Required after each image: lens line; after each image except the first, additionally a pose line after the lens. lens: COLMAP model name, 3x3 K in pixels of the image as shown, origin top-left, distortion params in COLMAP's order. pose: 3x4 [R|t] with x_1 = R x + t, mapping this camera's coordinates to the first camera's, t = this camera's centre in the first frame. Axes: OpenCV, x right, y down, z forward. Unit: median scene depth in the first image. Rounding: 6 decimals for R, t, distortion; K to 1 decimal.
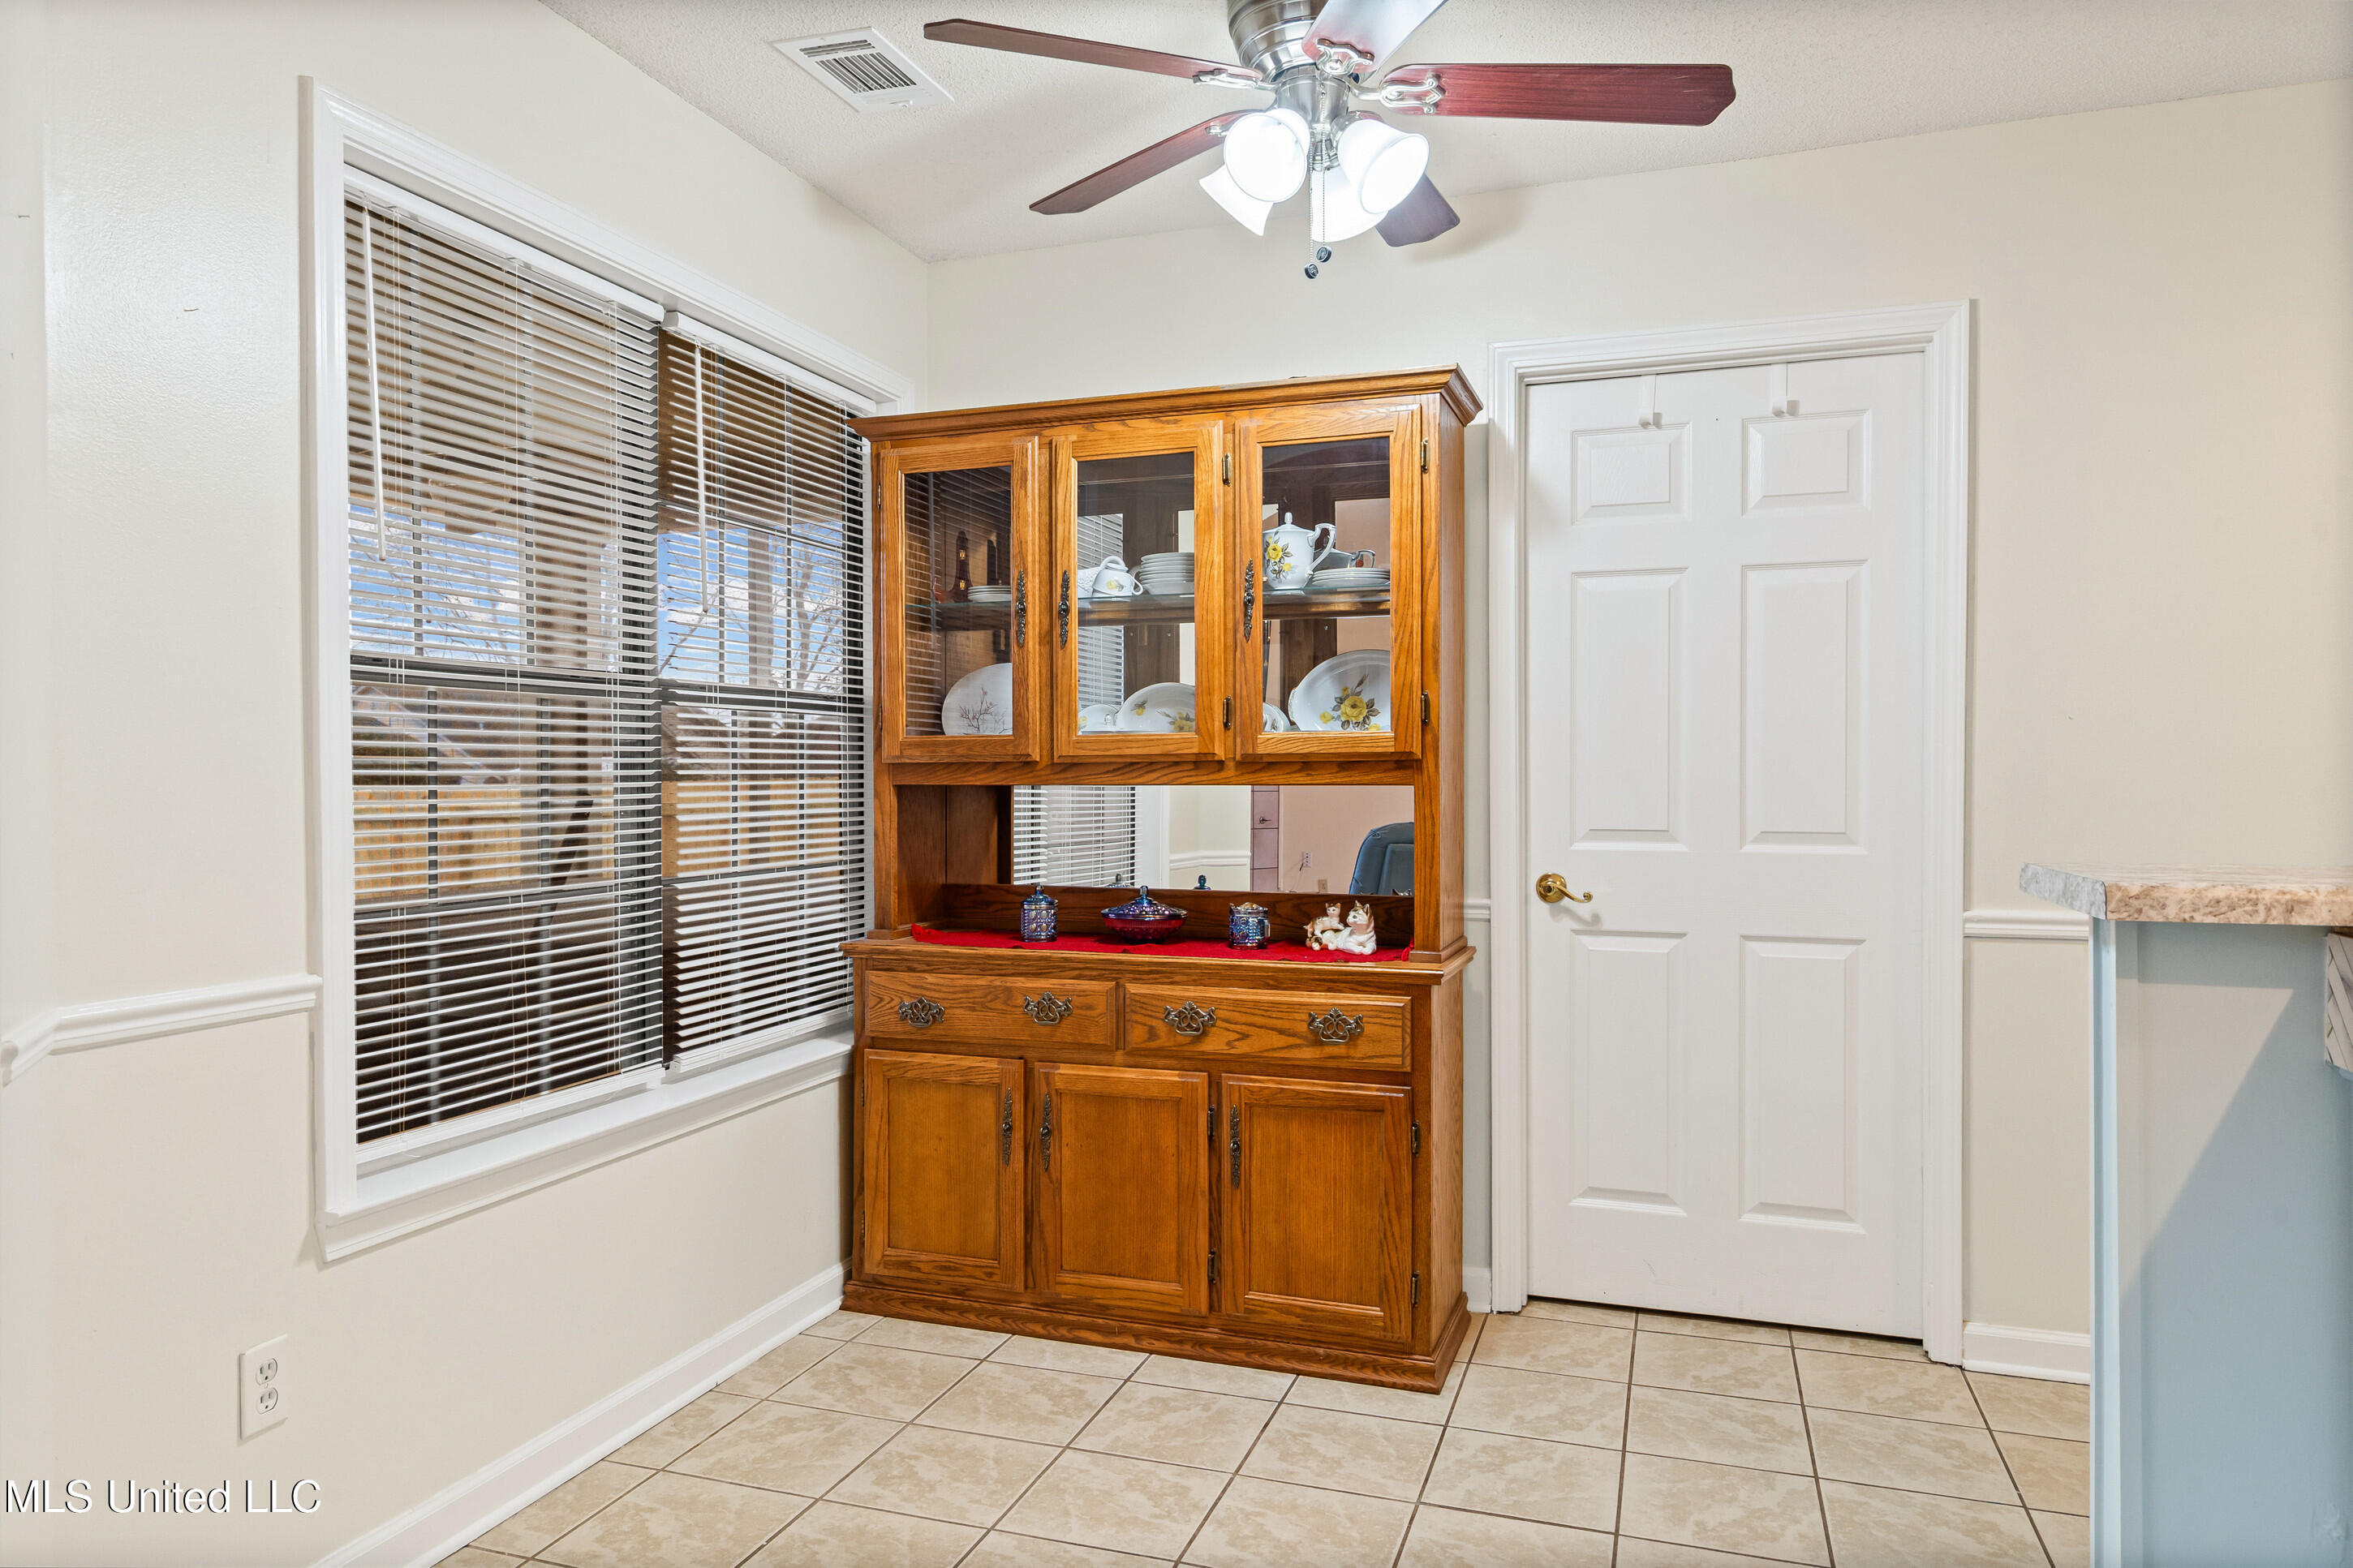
lens RADIAL K [[1496.7, 0, 1176.5], [0, 1496.7, 784.0], [0, 0, 1]] dist [0.022418, 0.000355]
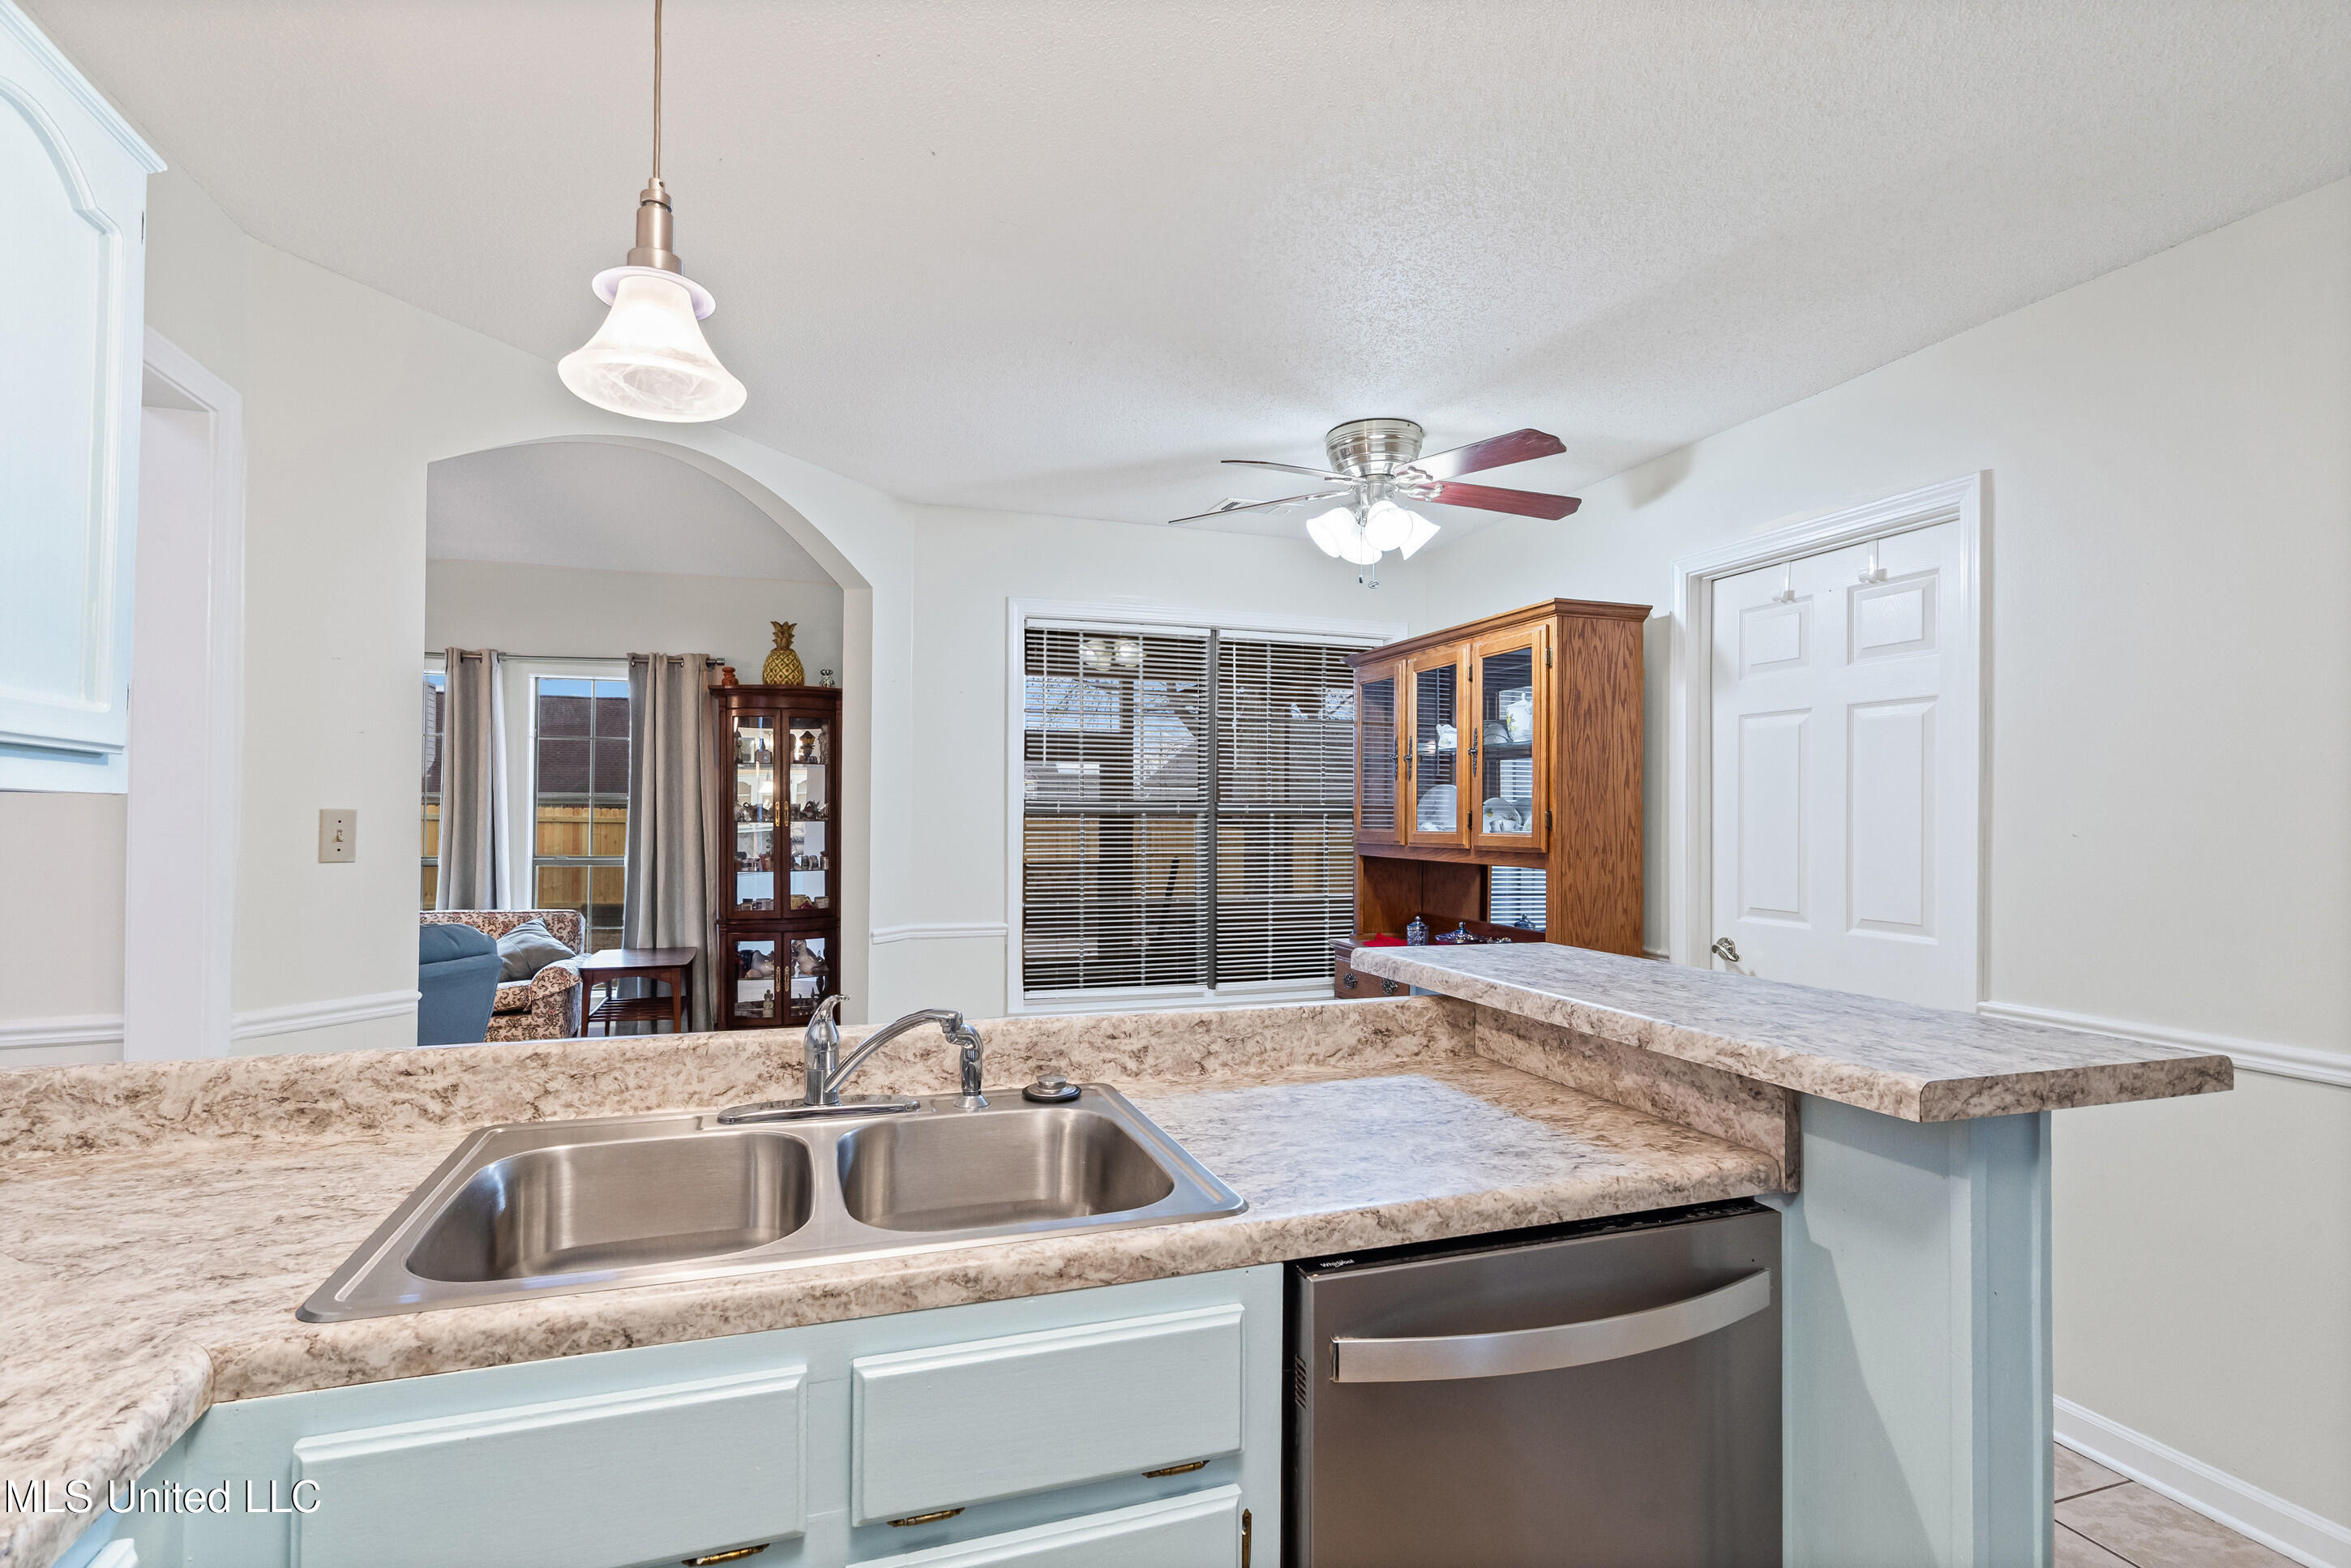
lens RADIAL K [[1135.1, 0, 1175.5], [0, 1135.1, 784.0], [0, 0, 1]] dist [-0.004648, -0.000801]
pose [[0.606545, -0.013140, -0.794940, 0.799621], [-0.010785, 0.999635, -0.024752, -0.050809], [0.794976, 0.023587, 0.606182, -0.016319]]
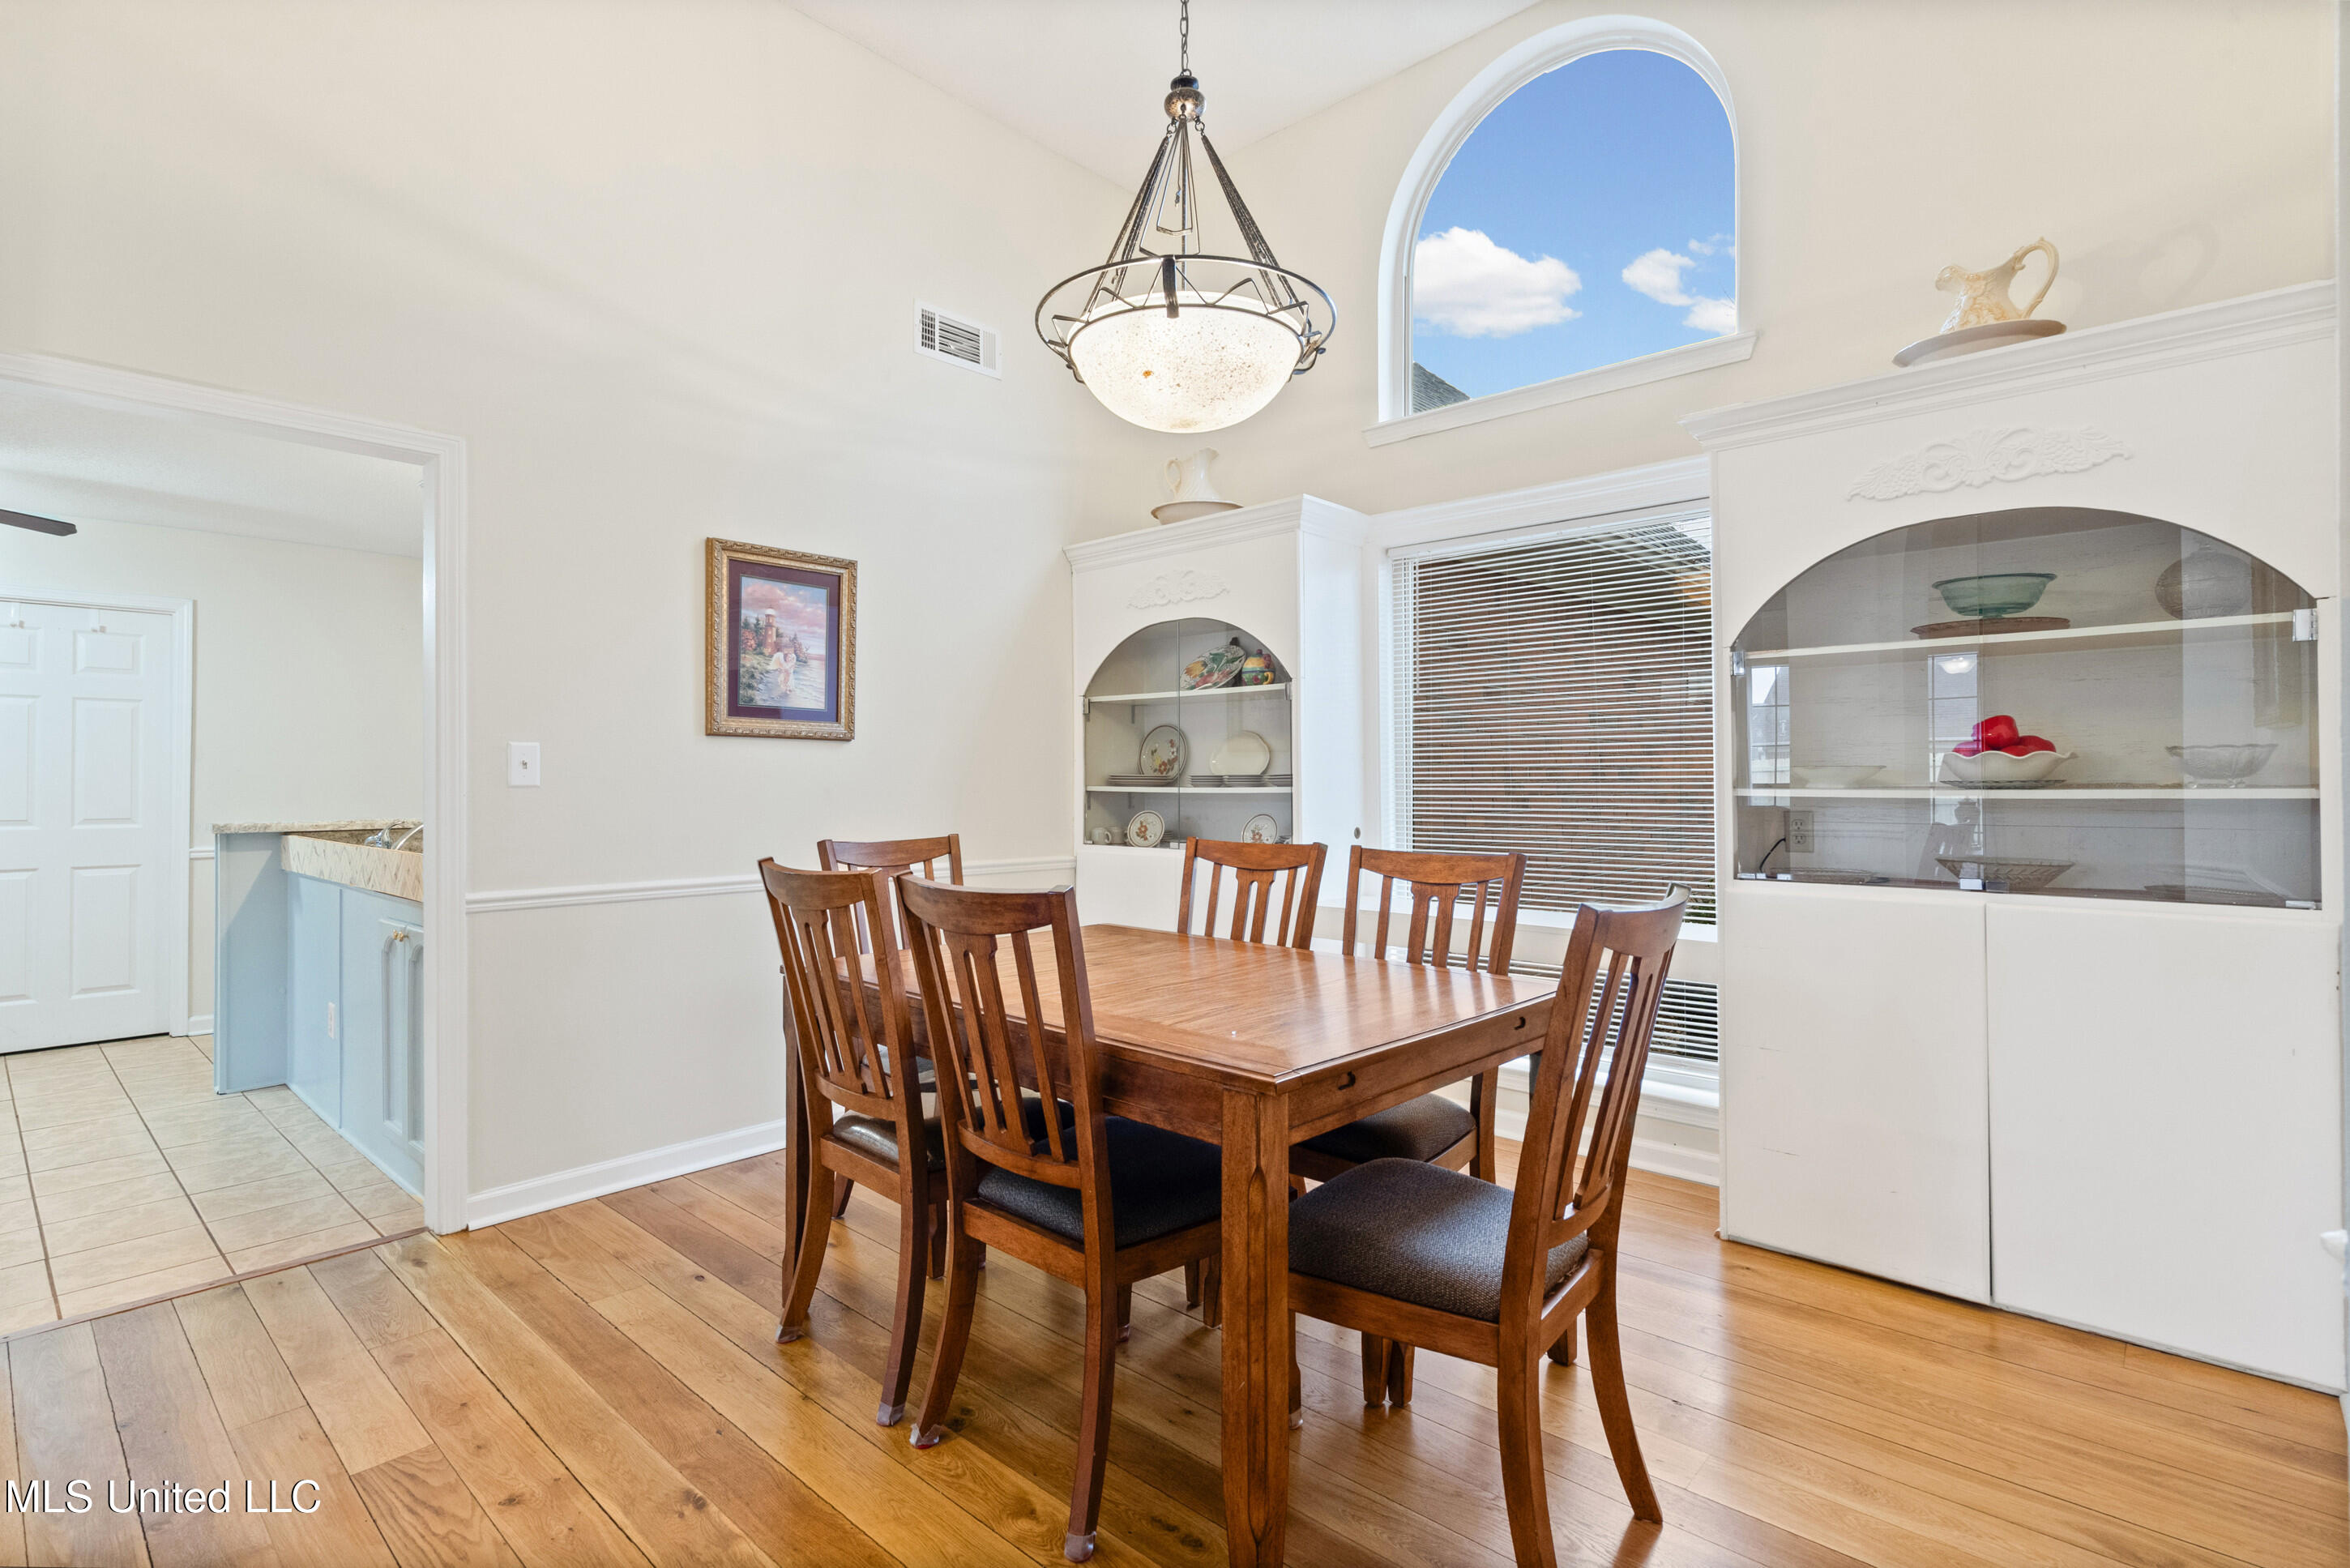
lens RADIAL K [[1134.6, 0, 1175.0], [0, 1134.6, 784.0], [0, 0, 1]] dist [-0.004648, -0.000801]
pose [[0.410293, 0.007552, 0.911923, -0.463318], [0.007666, 0.999902, -0.011730, 0.010640], [-0.911922, 0.011804, 0.410195, -1.135415]]
